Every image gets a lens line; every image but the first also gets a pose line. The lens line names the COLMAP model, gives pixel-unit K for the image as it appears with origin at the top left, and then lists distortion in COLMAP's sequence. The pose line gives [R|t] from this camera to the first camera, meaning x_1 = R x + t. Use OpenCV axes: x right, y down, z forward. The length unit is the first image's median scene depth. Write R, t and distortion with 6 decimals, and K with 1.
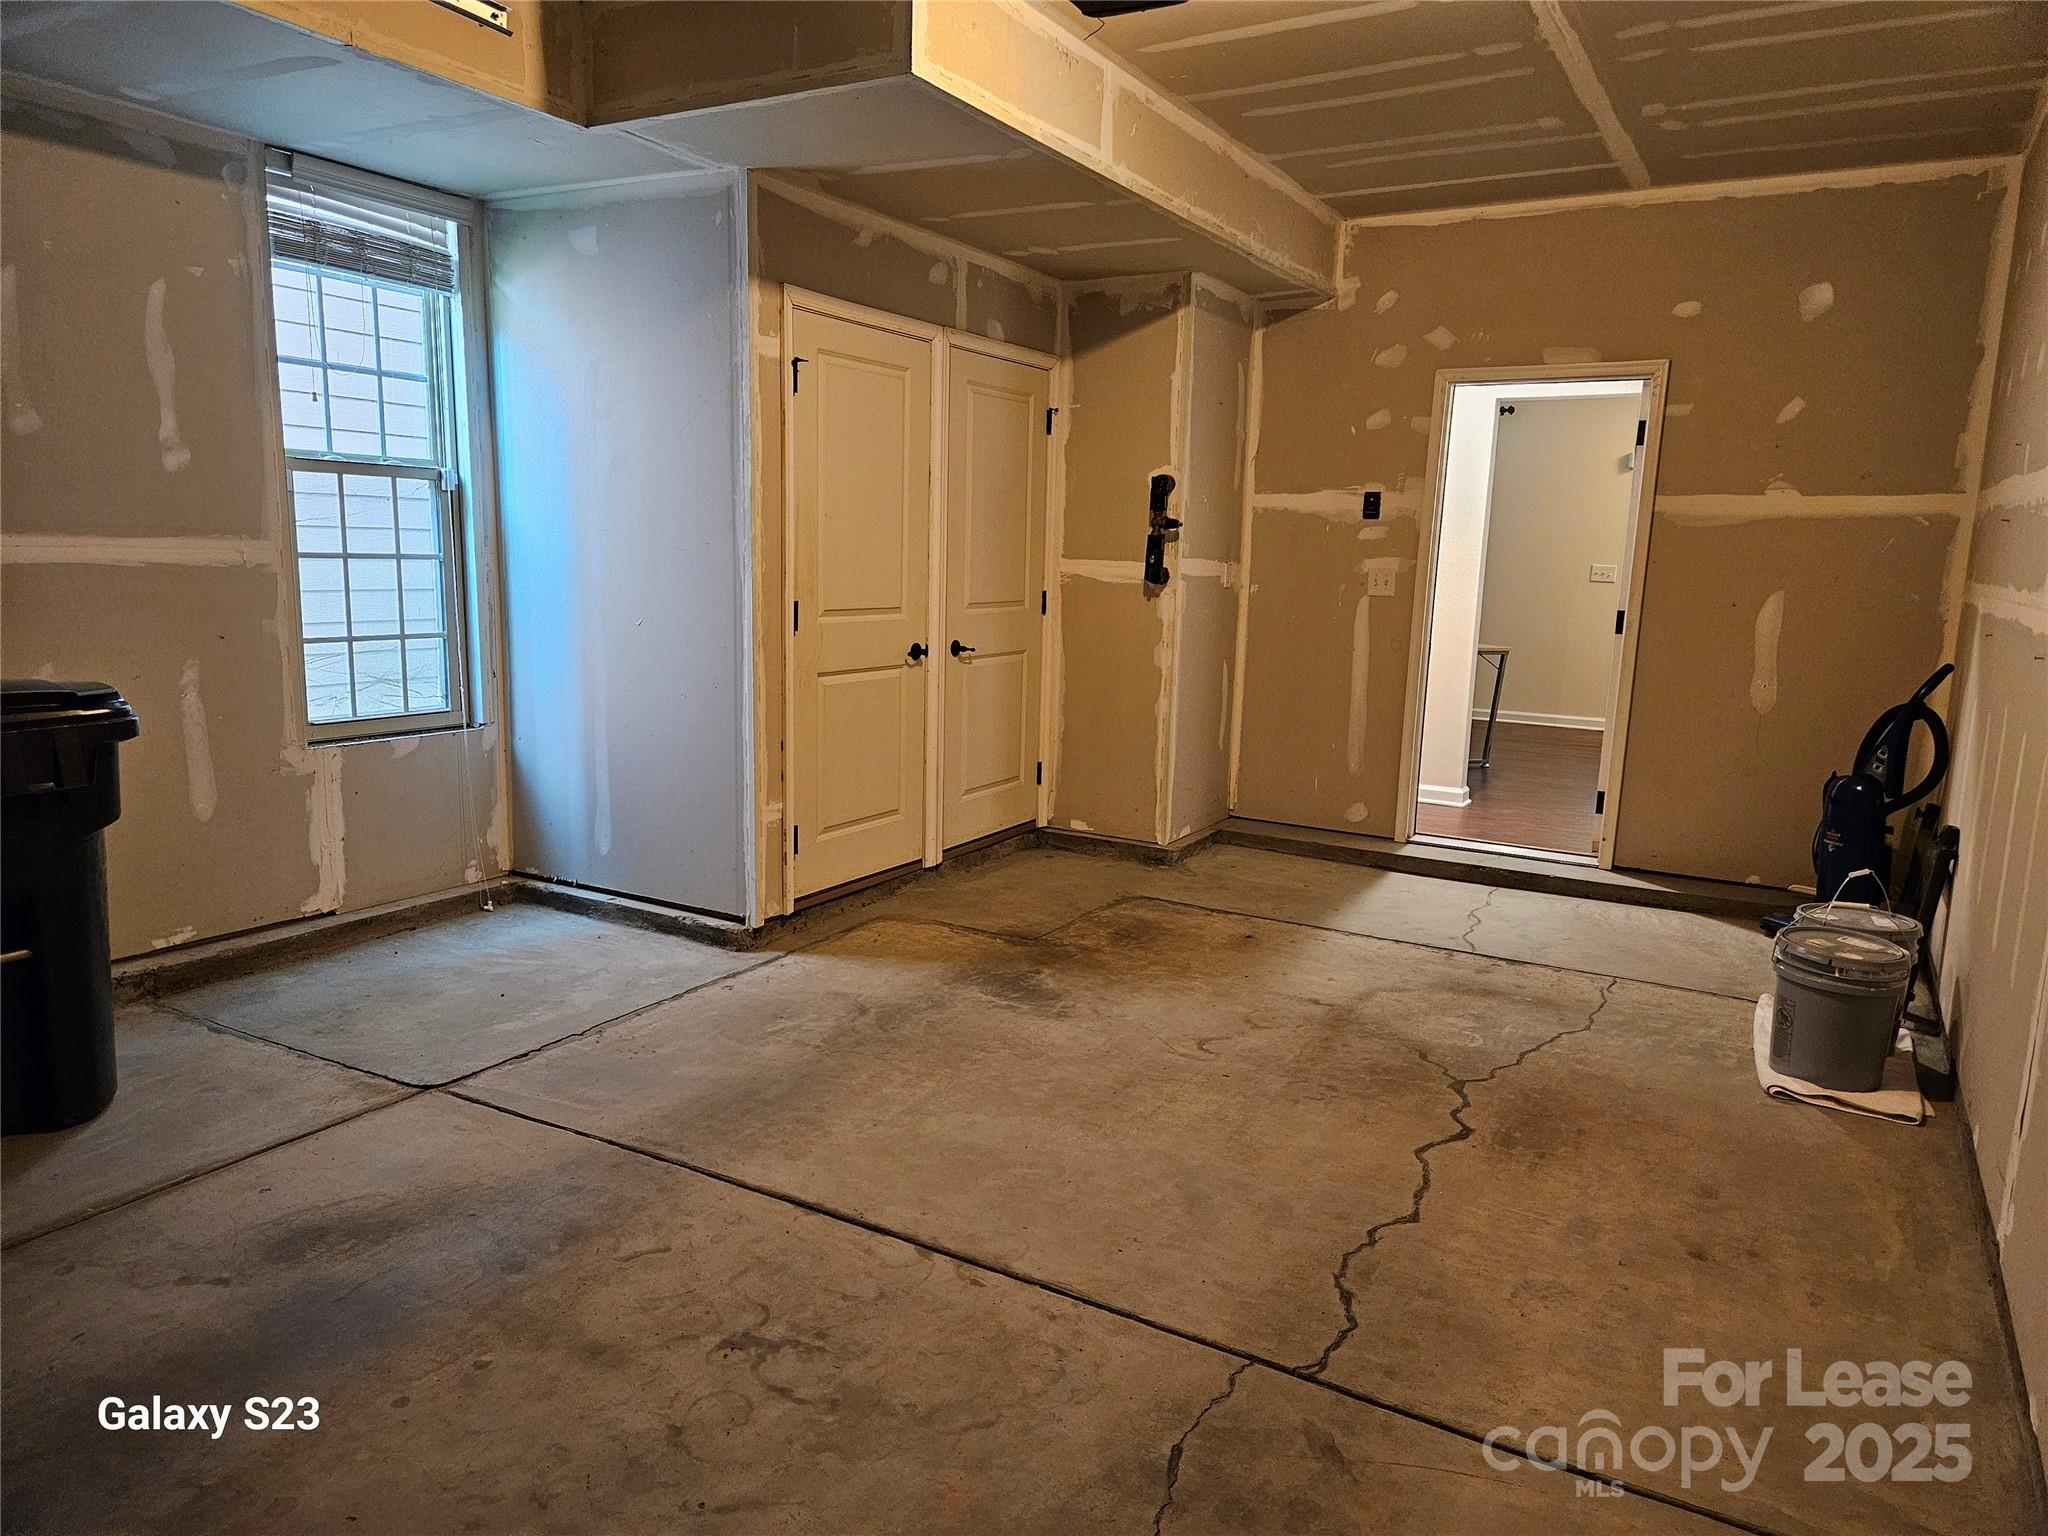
lens RADIAL K [[1369.3, 0, 1016.5], [0, 1369.3, 772.3], [0, 0, 1]] dist [0.086244, -0.081731]
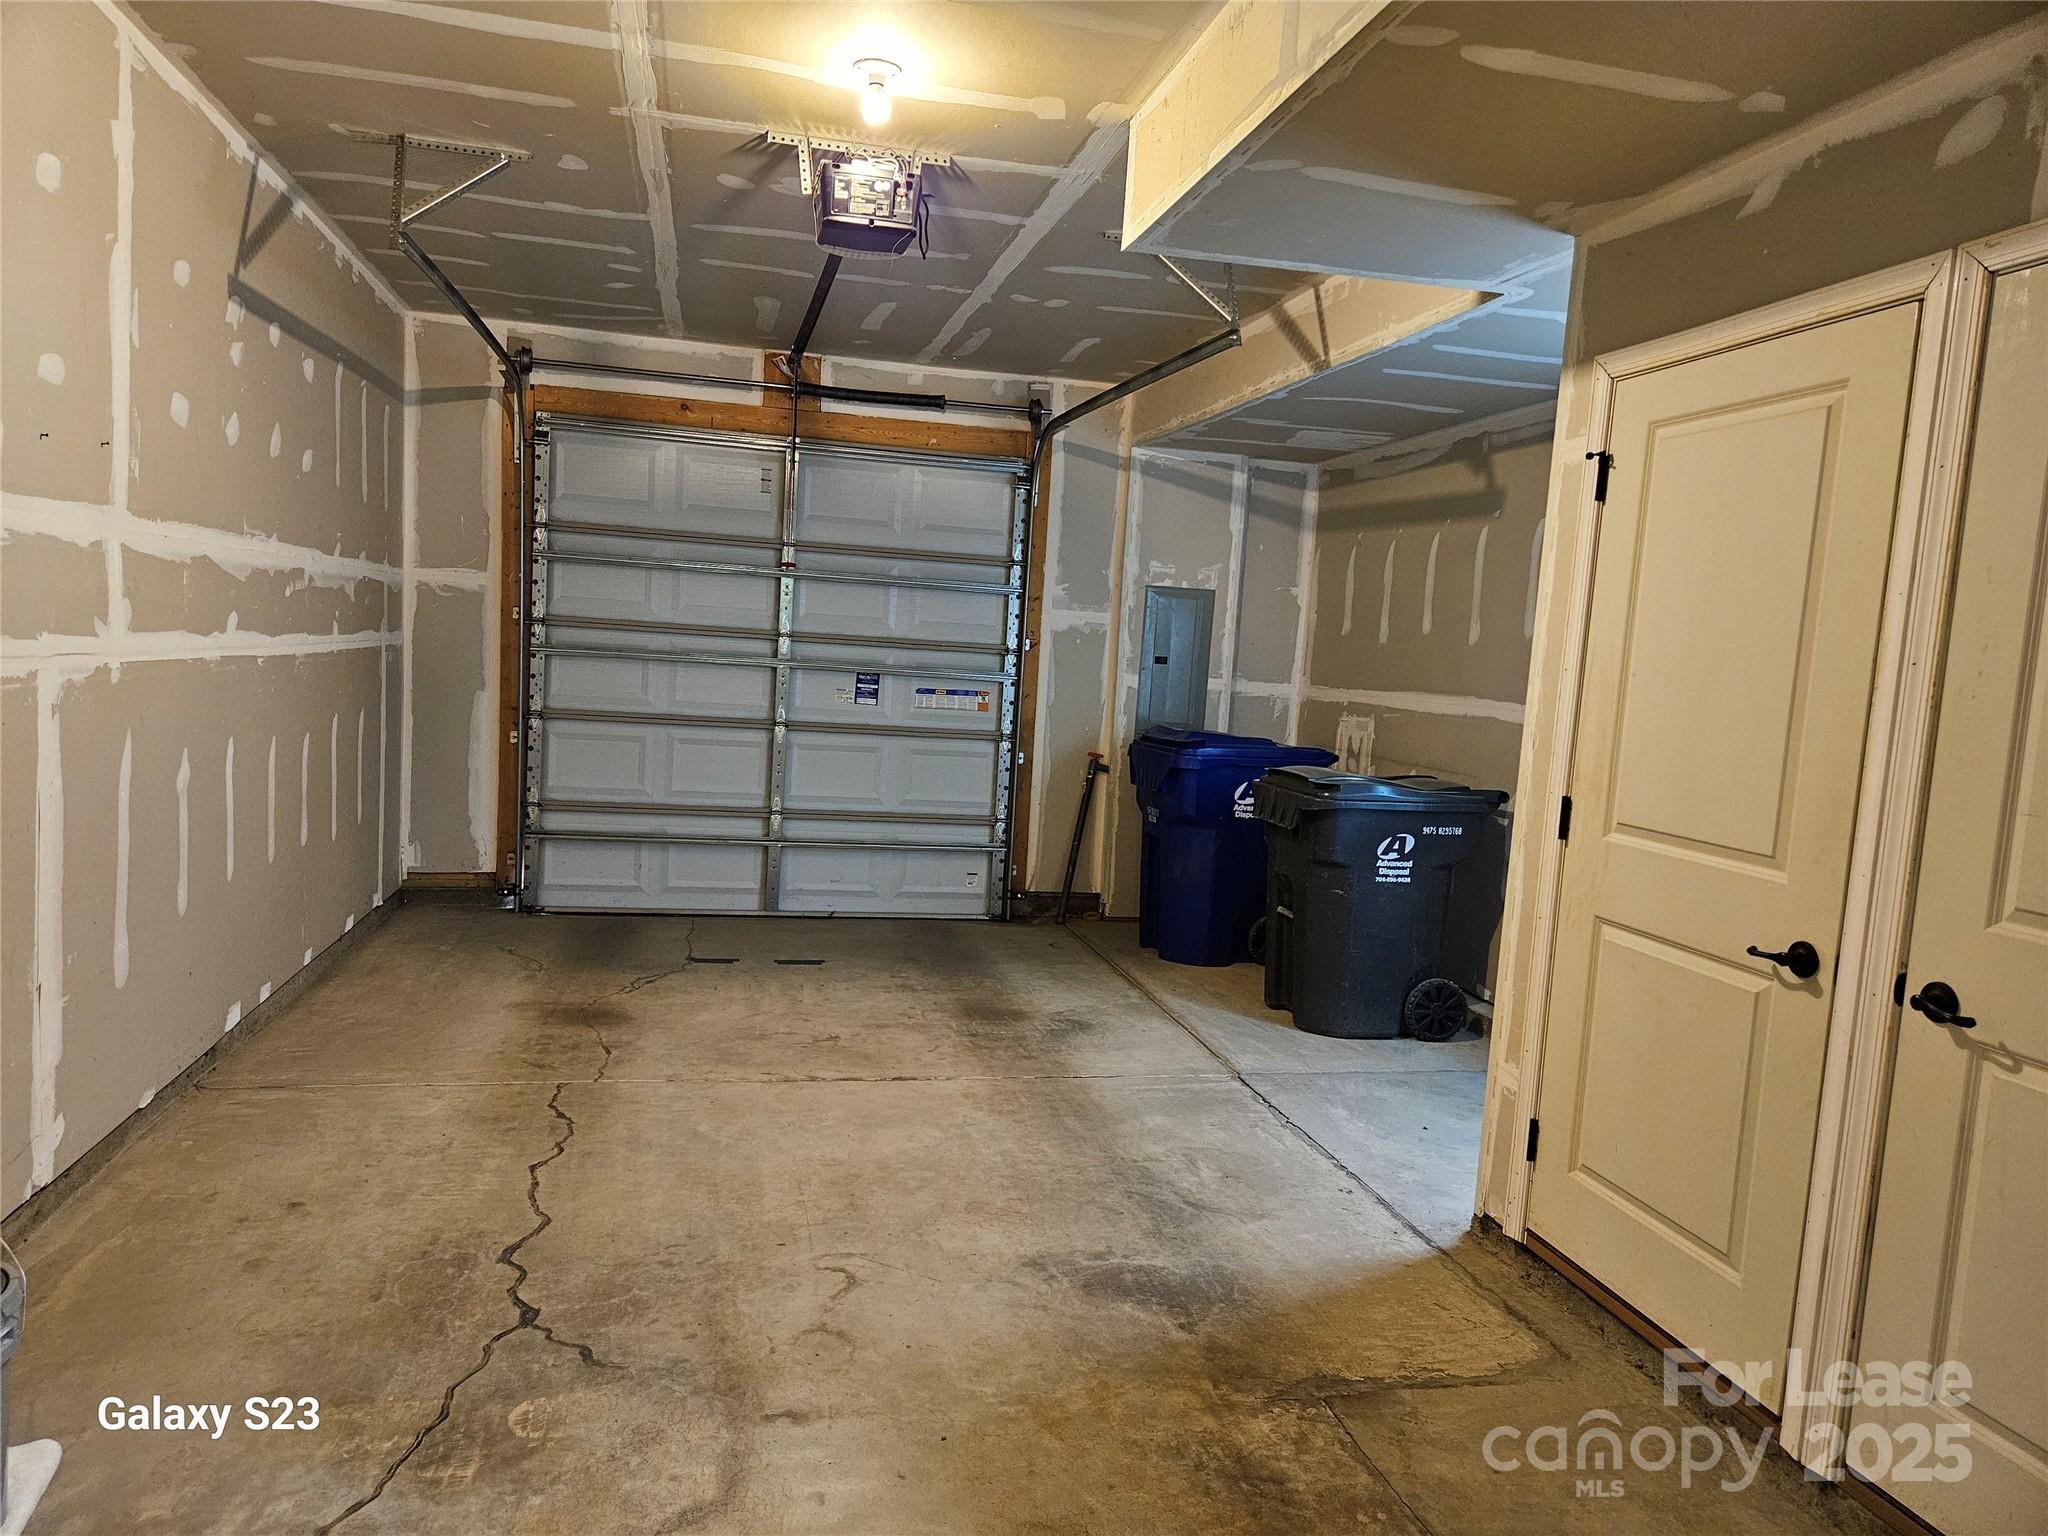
lens RADIAL K [[1352.1, 0, 975.6], [0, 1352.1, 766.6], [0, 0, 1]] dist [0.086392, -0.080930]
pose [[-0.749035, -0.010906, -0.662441, 0.604399], [-0.188249, 0.962158, 0.197016, -0.255754], [0.635224, 0.272275, -0.722743, 1.528563]]
